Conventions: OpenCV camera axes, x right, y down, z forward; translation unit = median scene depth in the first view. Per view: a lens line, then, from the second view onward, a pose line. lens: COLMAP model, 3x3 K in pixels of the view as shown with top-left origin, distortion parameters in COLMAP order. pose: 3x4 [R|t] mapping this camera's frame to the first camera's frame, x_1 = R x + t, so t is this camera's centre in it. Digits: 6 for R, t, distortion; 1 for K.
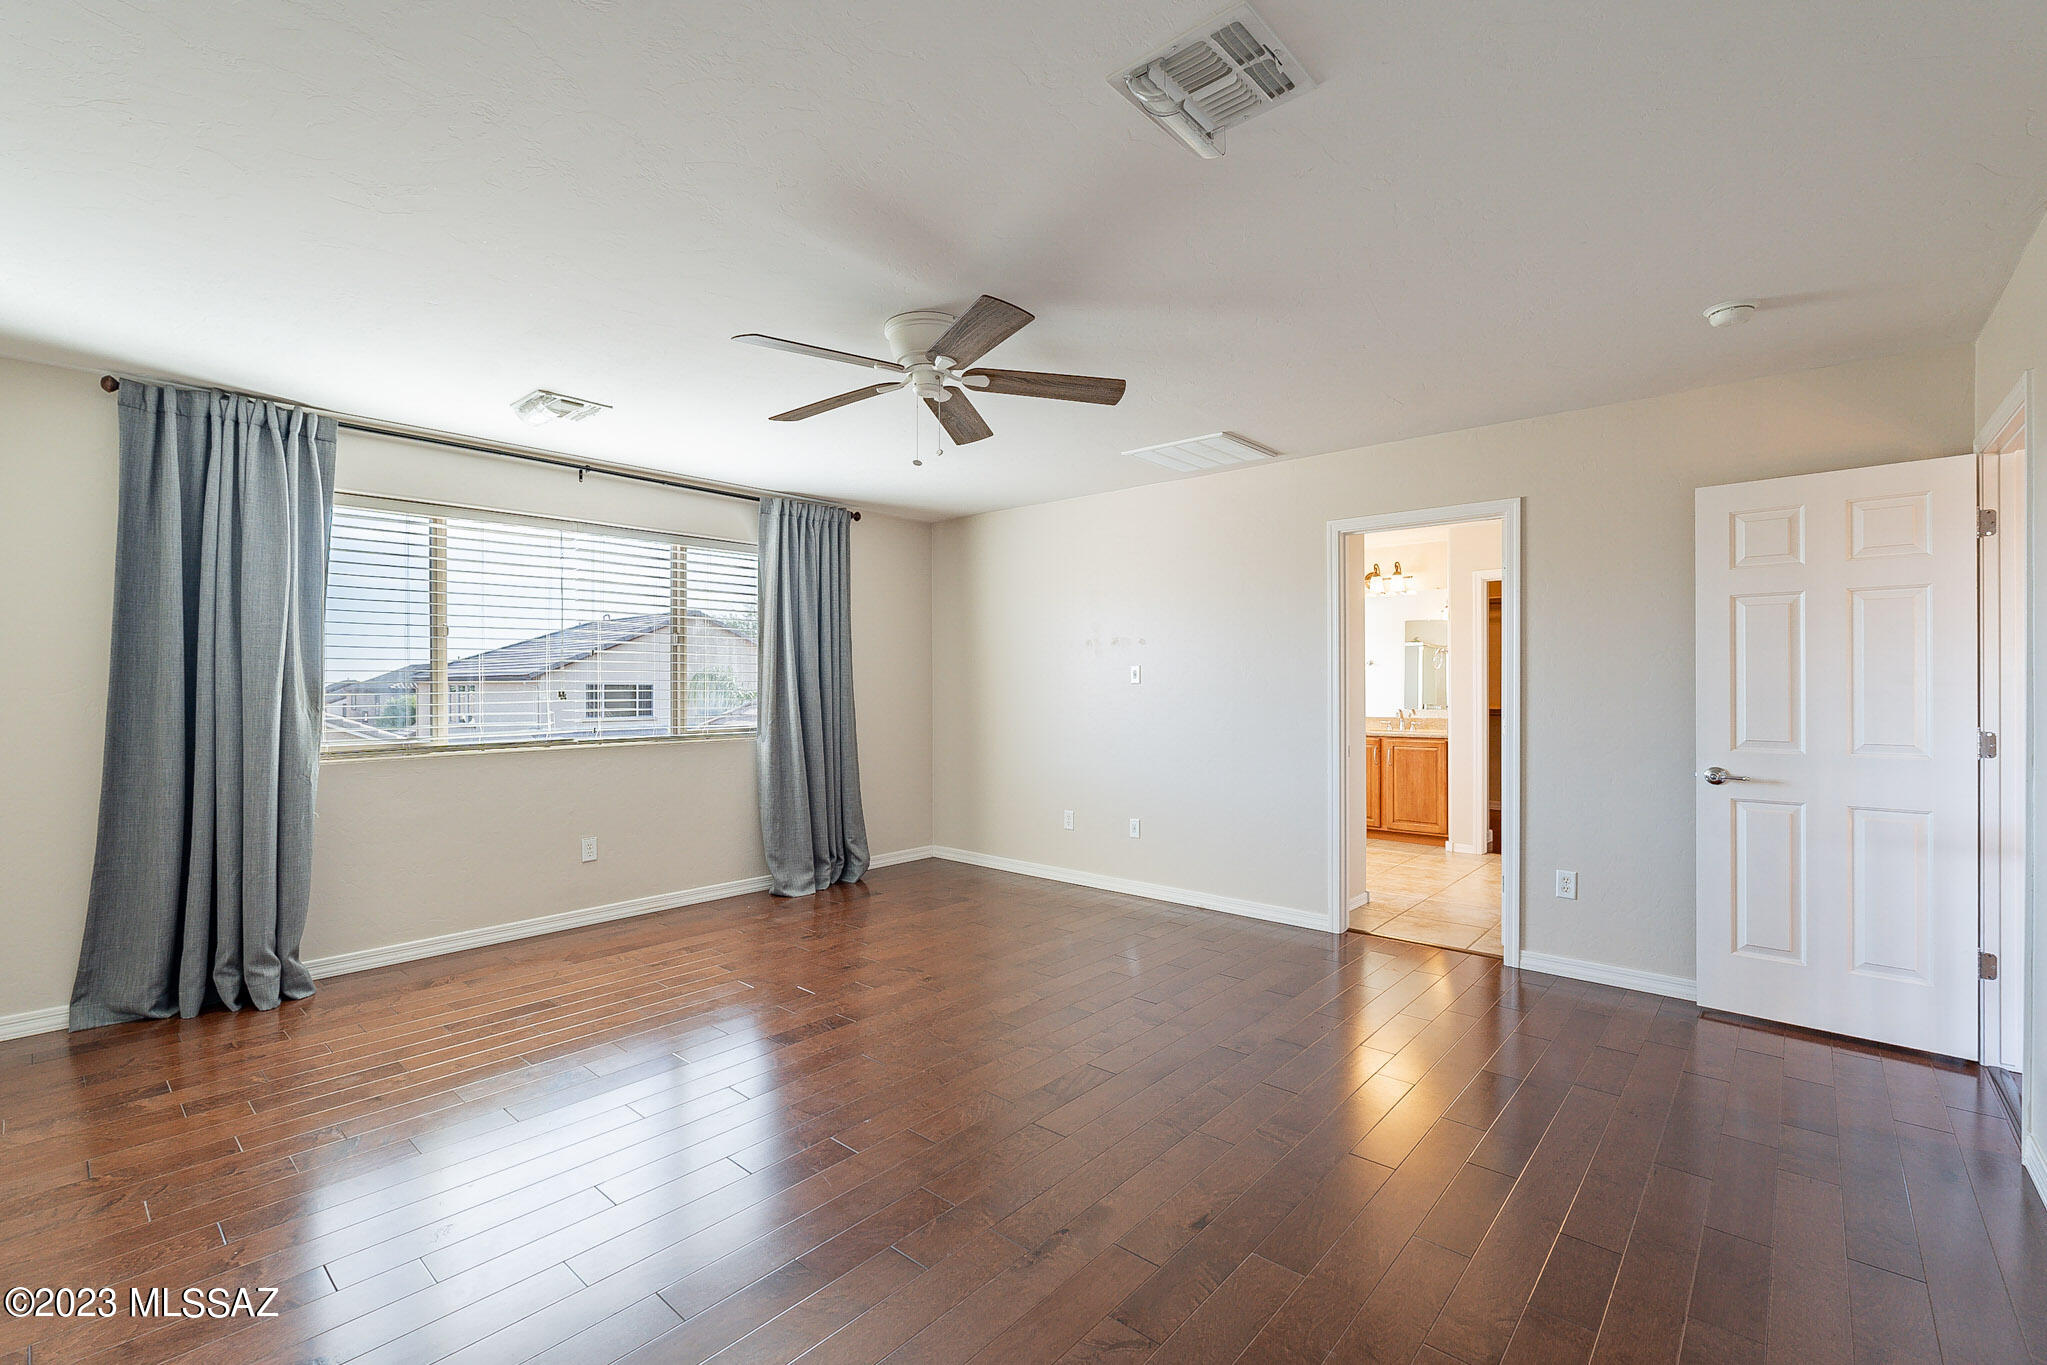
lens RADIAL K [[895.3, 0, 1019.9], [0, 895.3, 683.1], [0, 0, 1]] dist [-0.001914, -0.000216]
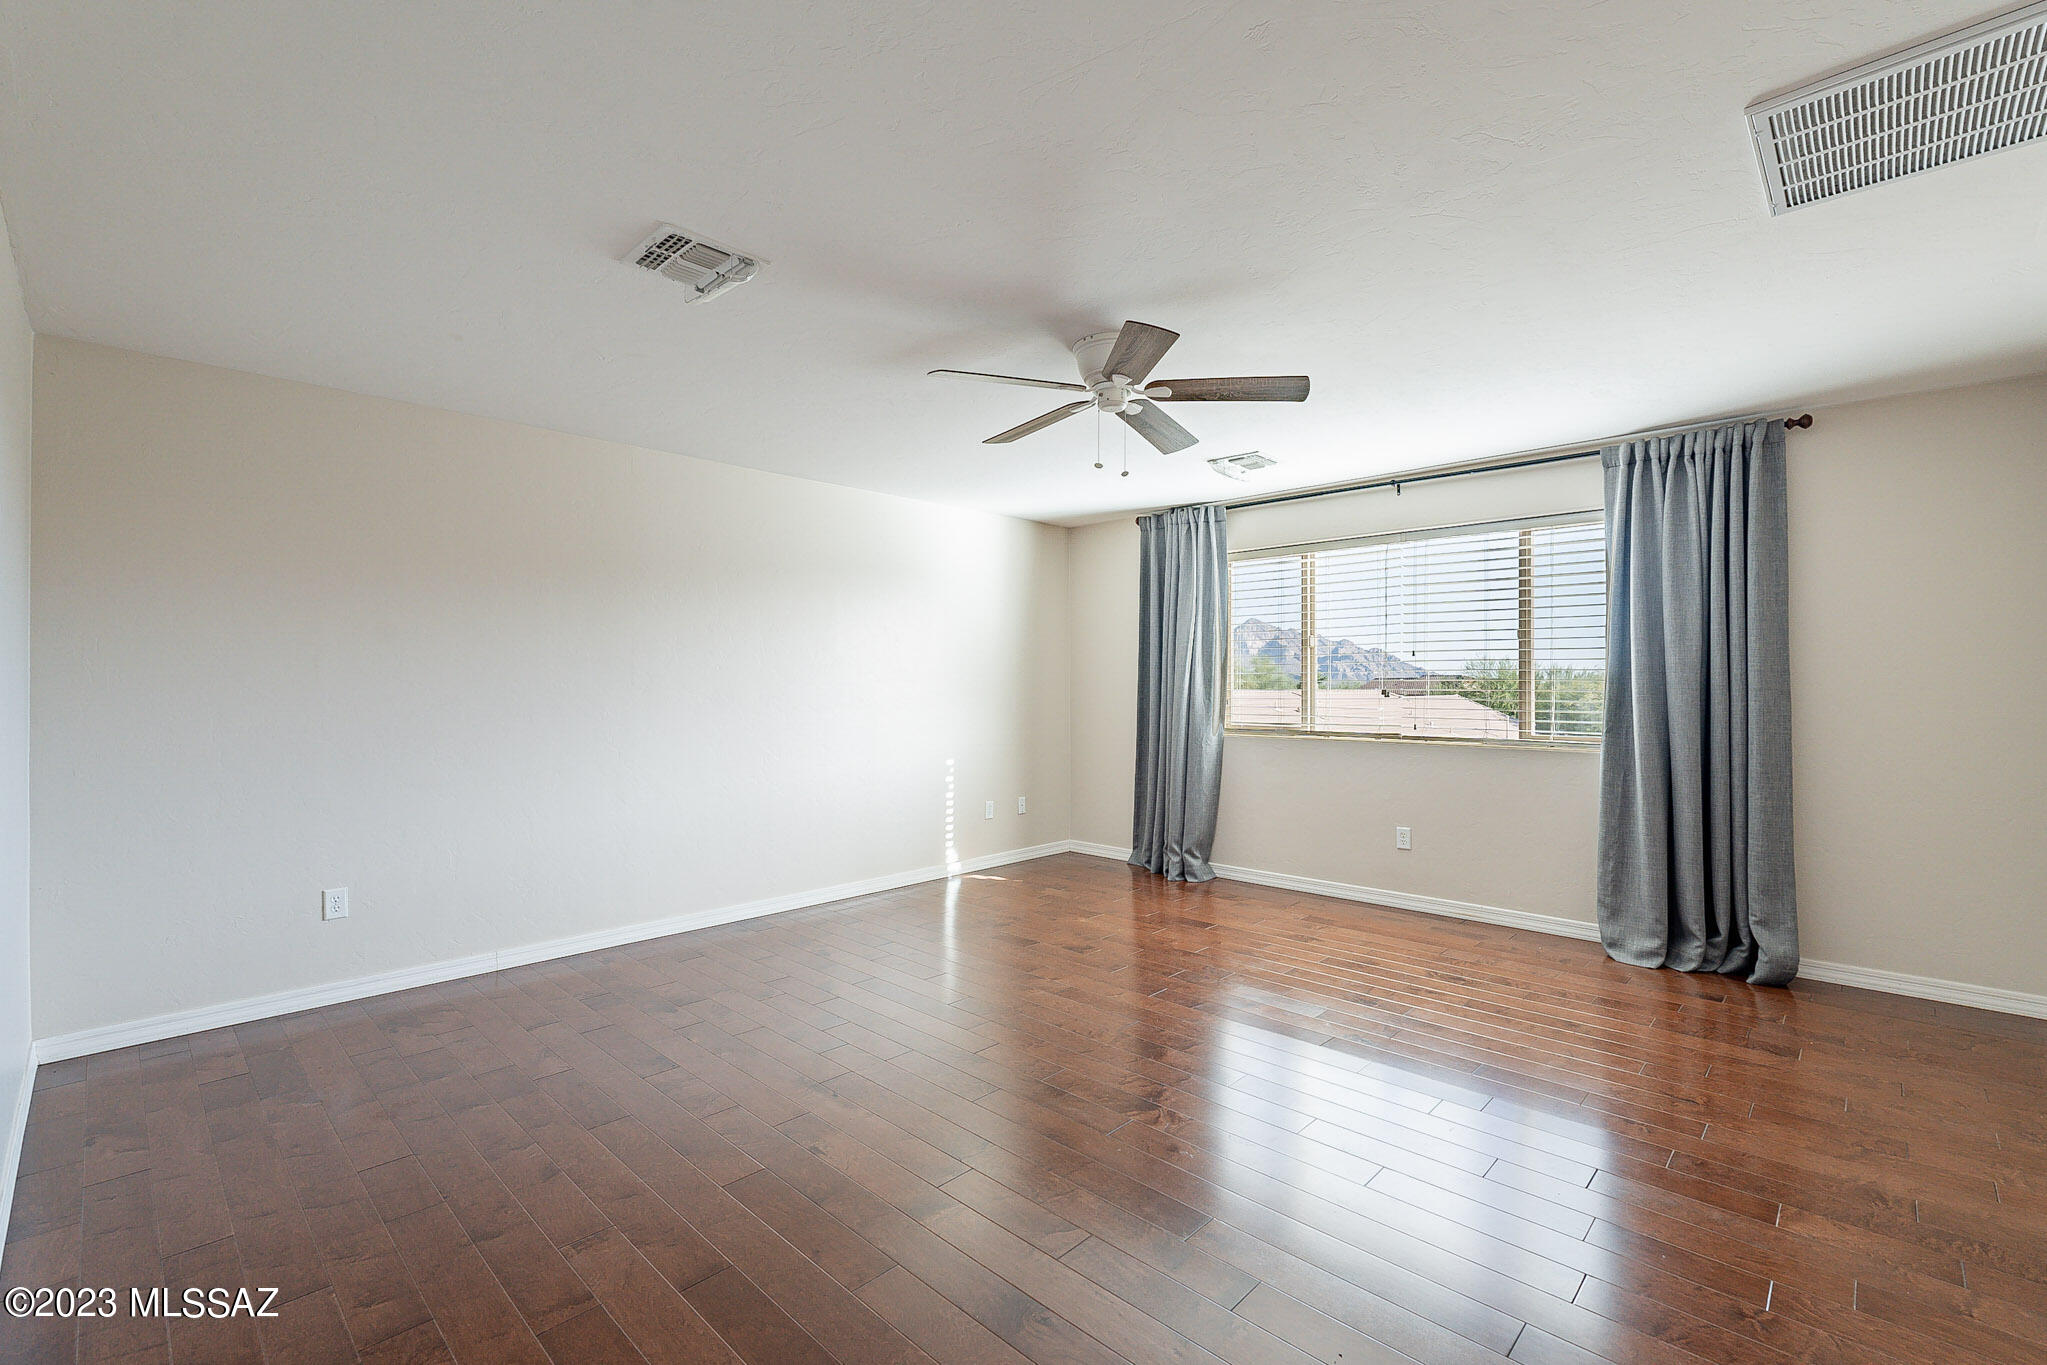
lens RADIAL K [[895.3, 0, 1019.9], [0, 895.3, 683.1], [0, 0, 1]] dist [-0.001914, -0.000216]
pose [[-0.044949, 0.011772, -0.998920, 0.584319], [0.009122, 0.999894, 0.011373, -0.015139], [0.998948, -0.008601, -0.045051, 0.569740]]
